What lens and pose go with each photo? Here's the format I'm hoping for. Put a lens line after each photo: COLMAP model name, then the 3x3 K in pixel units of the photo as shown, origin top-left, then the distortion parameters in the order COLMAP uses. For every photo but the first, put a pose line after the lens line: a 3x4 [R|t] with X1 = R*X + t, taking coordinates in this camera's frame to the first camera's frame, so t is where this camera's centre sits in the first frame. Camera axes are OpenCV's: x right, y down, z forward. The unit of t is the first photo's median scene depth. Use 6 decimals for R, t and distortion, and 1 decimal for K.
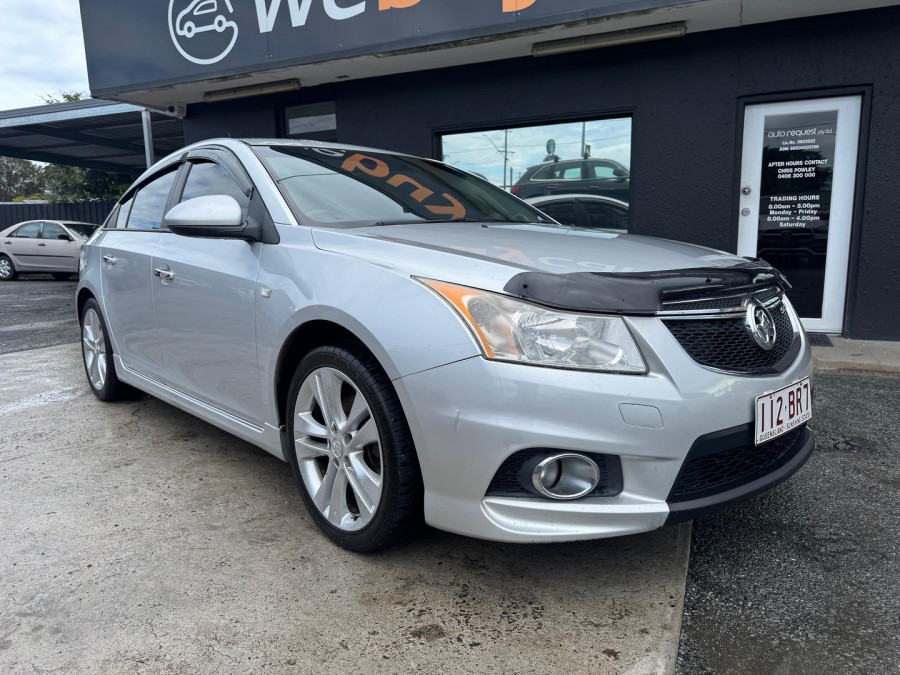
lens RADIAL K [[634.5, 0, 448.2], [0, 634.5, 351.5], [0, 0, 1]] dist [0.000497, -0.006524]
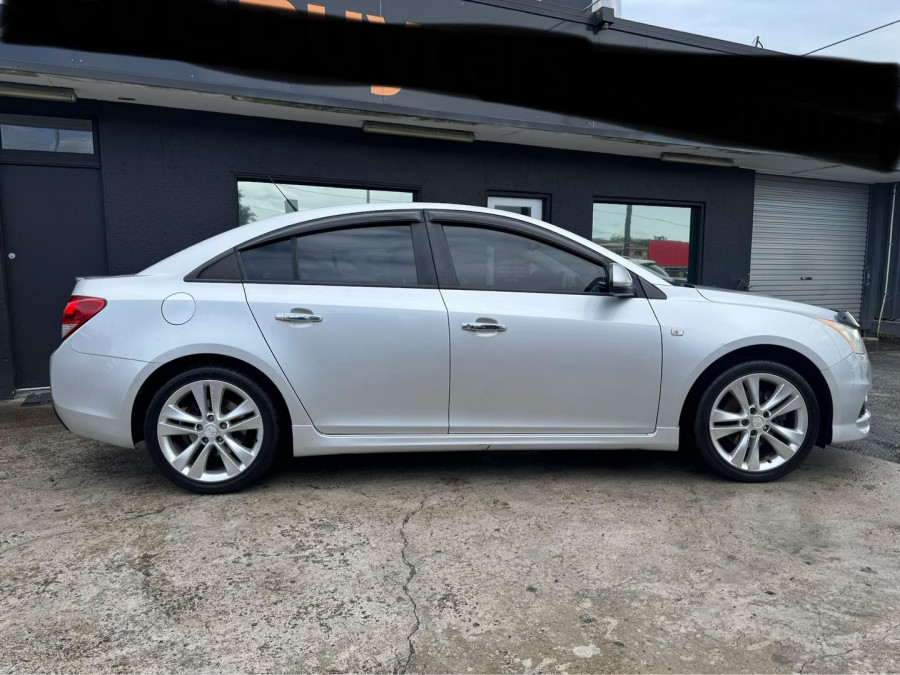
lens RADIAL K [[634.5, 0, 448.2], [0, 634.5, 351.5], [0, 0, 1]] dist [0.000497, -0.006524]
pose [[0.644582, -0.068485, 0.761462, -1.910337], [0.120967, 0.992570, -0.013128, -0.102261], [-0.754905, 0.100574, 0.648077, 0.514607]]
